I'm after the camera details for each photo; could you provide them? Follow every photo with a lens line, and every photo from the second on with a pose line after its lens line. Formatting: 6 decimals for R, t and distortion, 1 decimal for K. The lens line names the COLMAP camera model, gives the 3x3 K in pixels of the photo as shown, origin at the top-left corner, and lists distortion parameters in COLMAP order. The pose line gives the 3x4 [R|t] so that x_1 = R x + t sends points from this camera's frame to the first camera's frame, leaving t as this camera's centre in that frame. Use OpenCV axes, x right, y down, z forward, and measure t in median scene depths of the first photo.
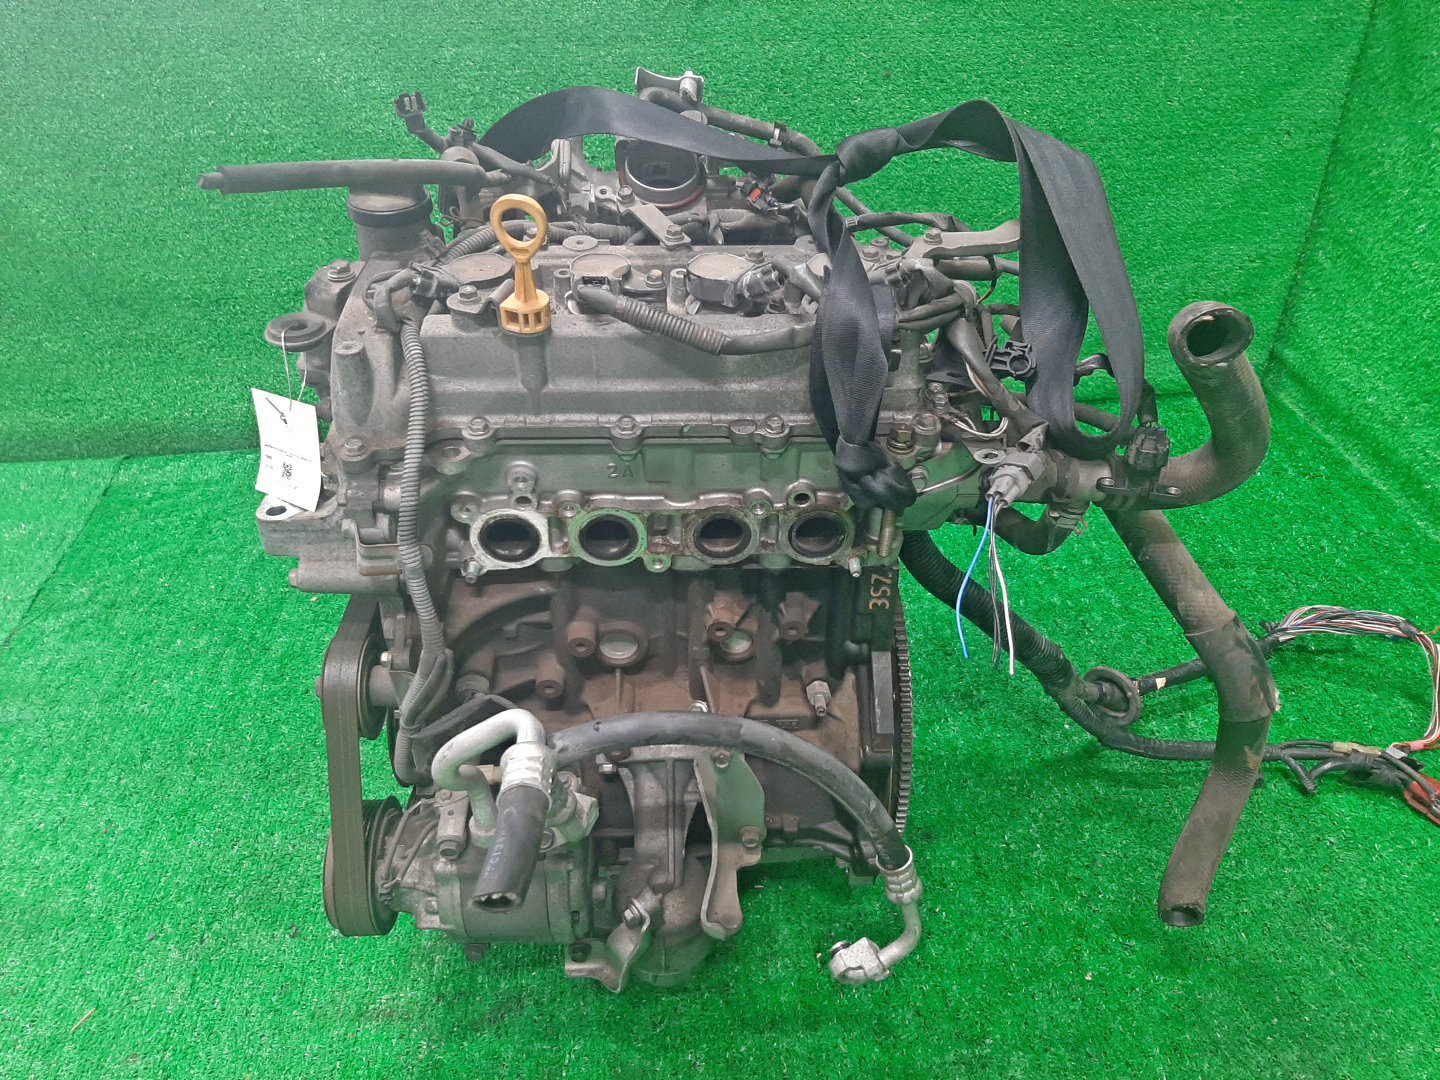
lens RADIAL K [[1070.6, 0, 720.0], [0, 1070.6, 540.0], [0, 0, 1]] dist [0.044189, -0.073082]
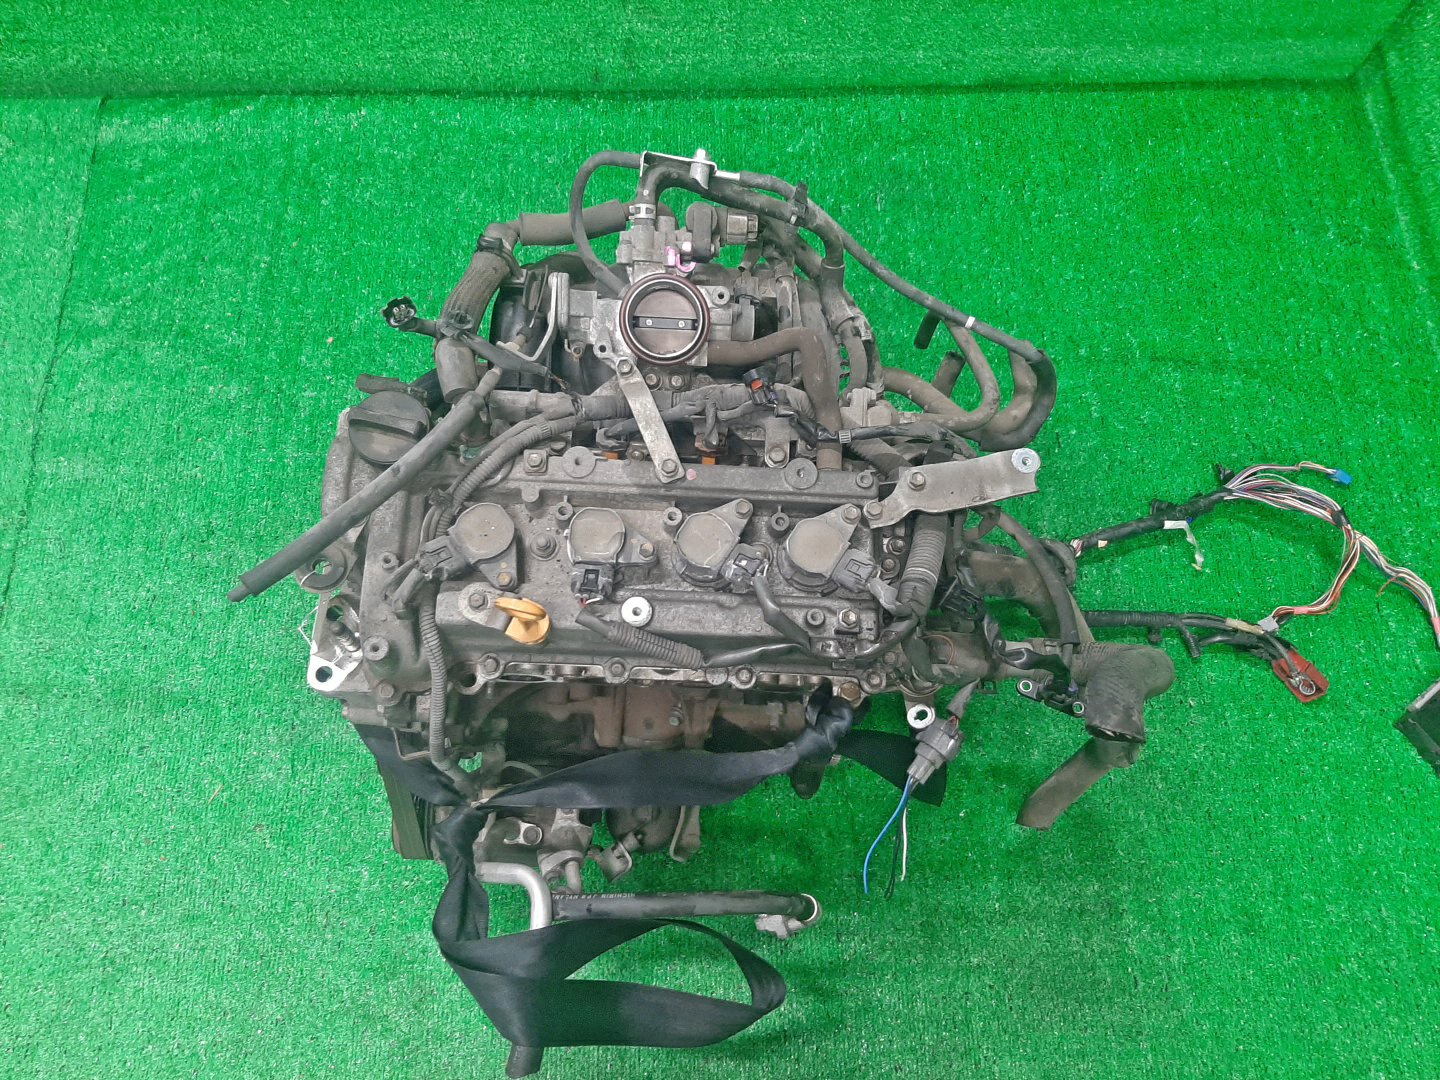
lens RADIAL K [[1070.6, 0, 720.0], [0, 1070.6, 540.0], [0, 0, 1]] dist [0.044189, -0.073082]
pose [[0.996990, 0.076962, 0.009319, 0.002326], [-0.069102, 0.827742, 0.556838, -0.442794], [0.035142, -0.555806, 0.830569, 0.051095]]
